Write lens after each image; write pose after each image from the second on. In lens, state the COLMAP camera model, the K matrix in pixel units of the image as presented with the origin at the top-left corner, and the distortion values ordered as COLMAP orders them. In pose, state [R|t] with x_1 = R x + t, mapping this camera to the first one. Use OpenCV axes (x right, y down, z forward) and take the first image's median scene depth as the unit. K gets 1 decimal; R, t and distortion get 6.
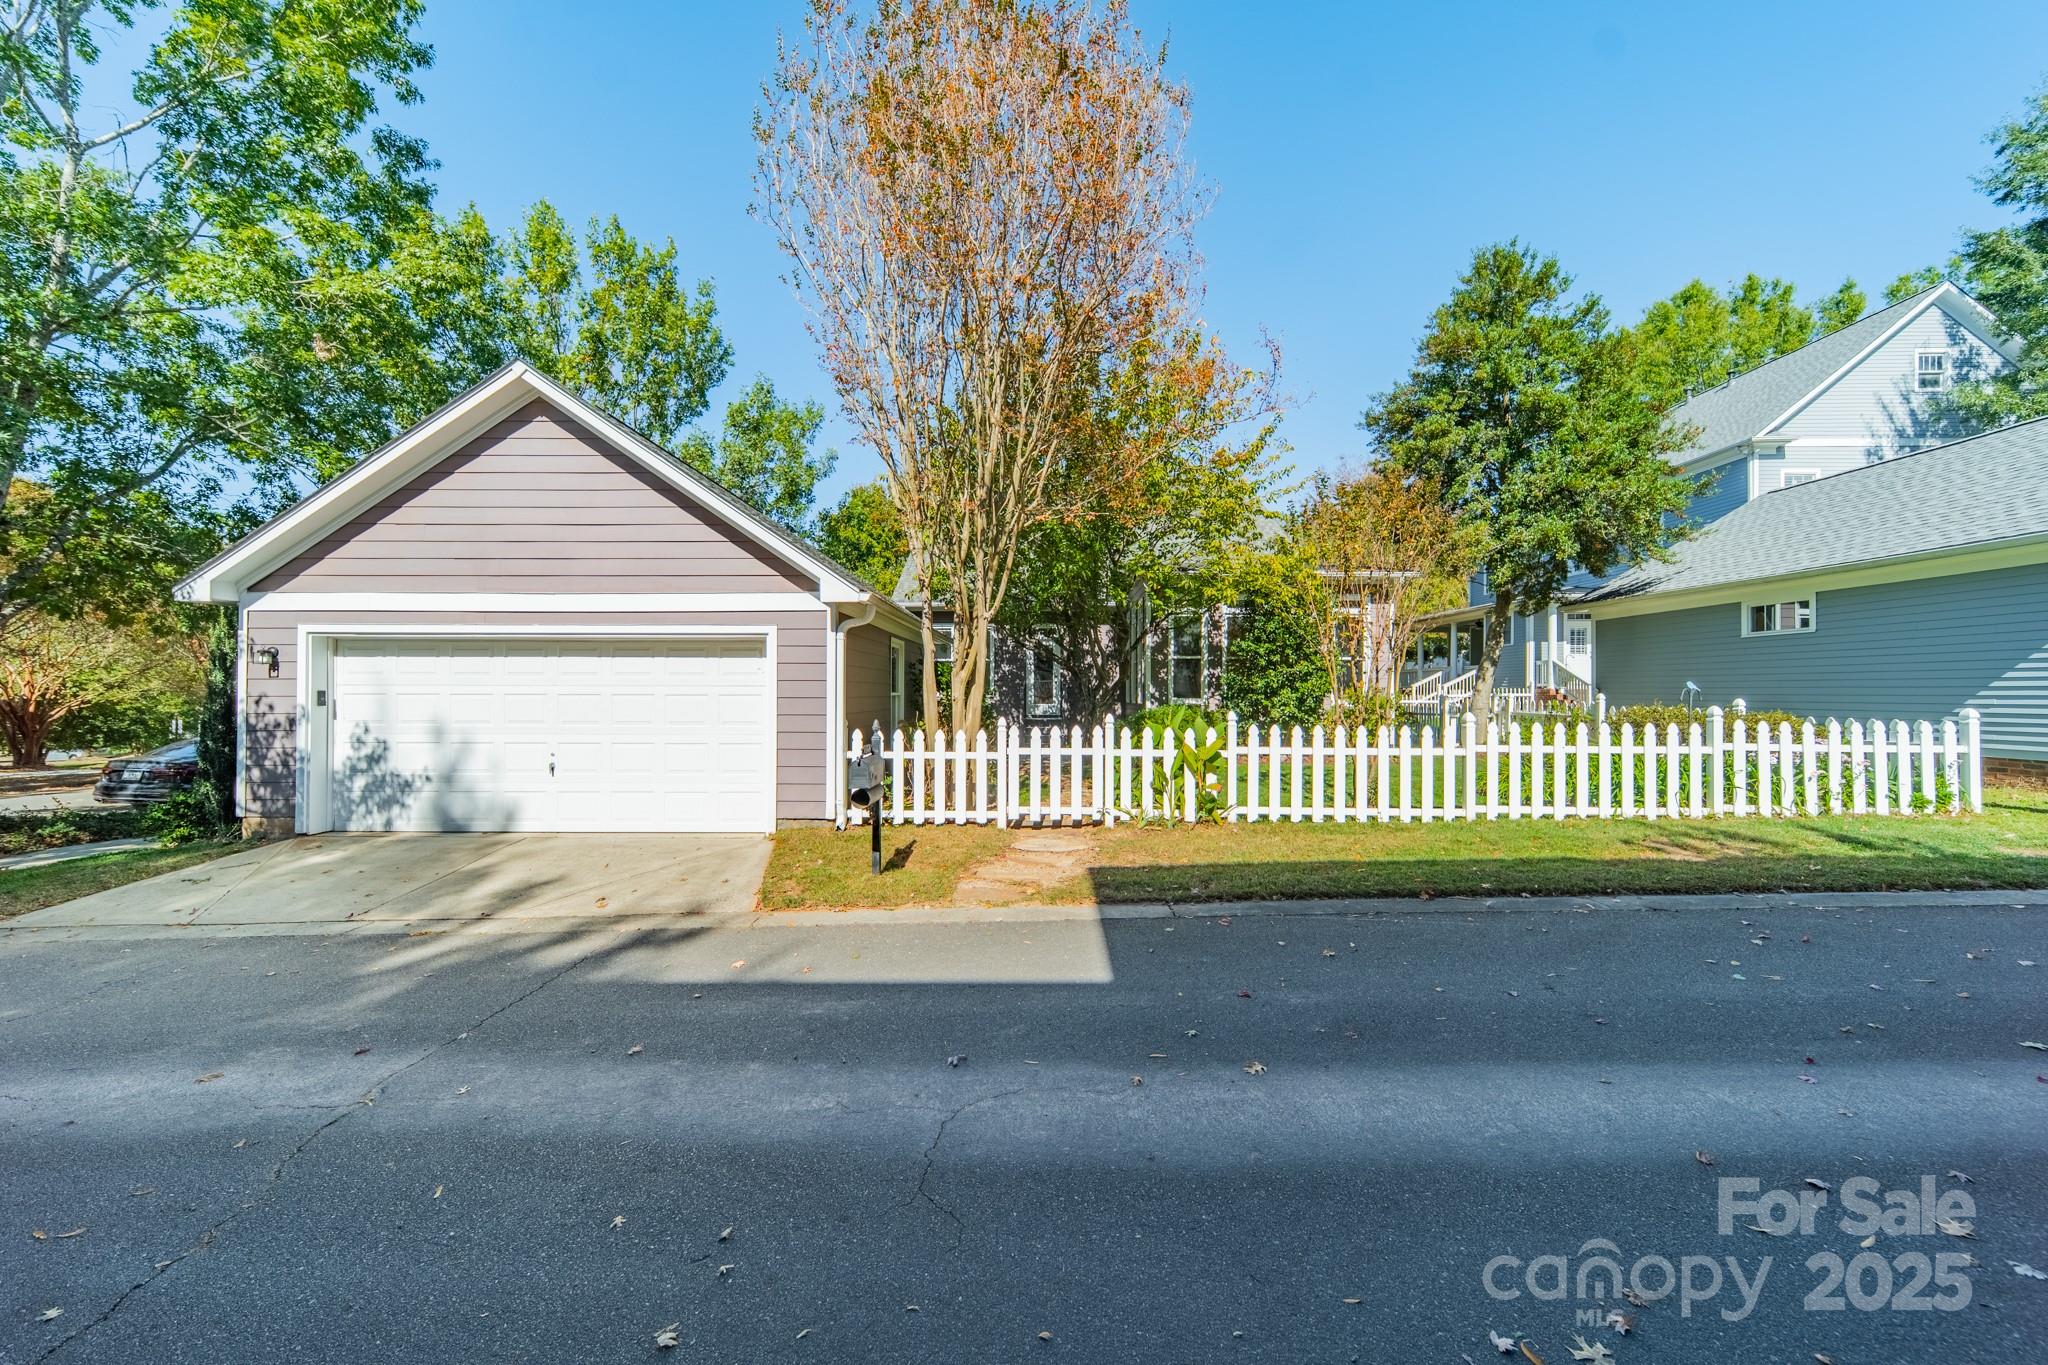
lens RADIAL K [[722.6, 0, 1023.5], [0, 722.6, 683.4], [0, 0, 1]] dist [0.006116, -0.000826]
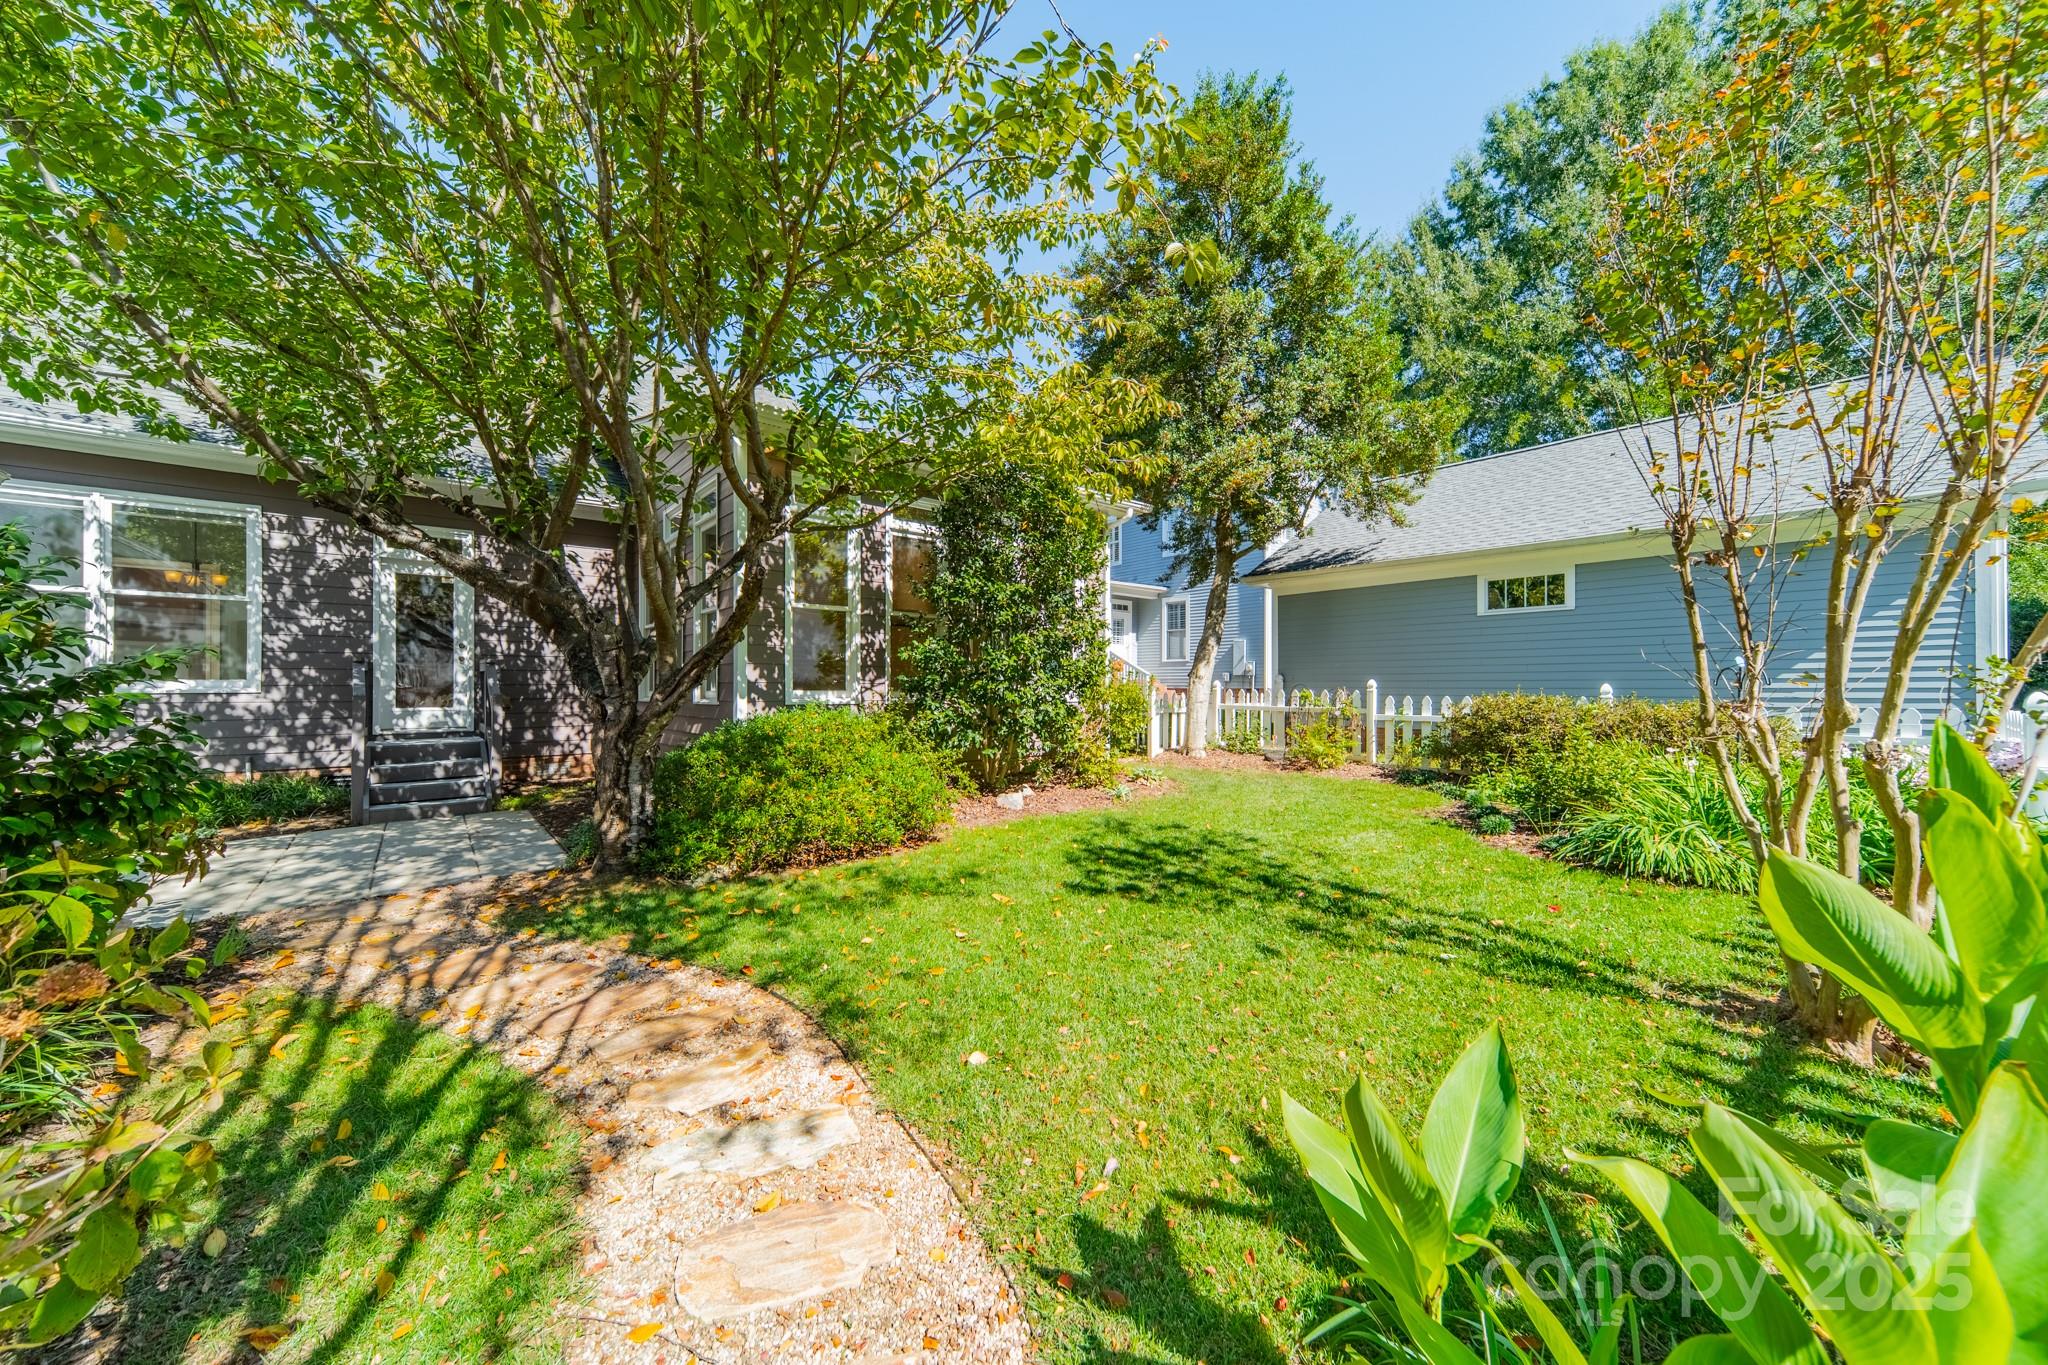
lens RADIAL K [[722.6, 0, 1016.8], [0, 722.6, 686.3], [0, 0, 1]] dist [0.006116, -0.000826]
pose [[0.740506, -0.002536, 0.672045, -0.007184], [-0.002935, 0.999971, 0.007008, 0.013383], [-0.672044, -0.007162, 0.740477, 0.545629]]
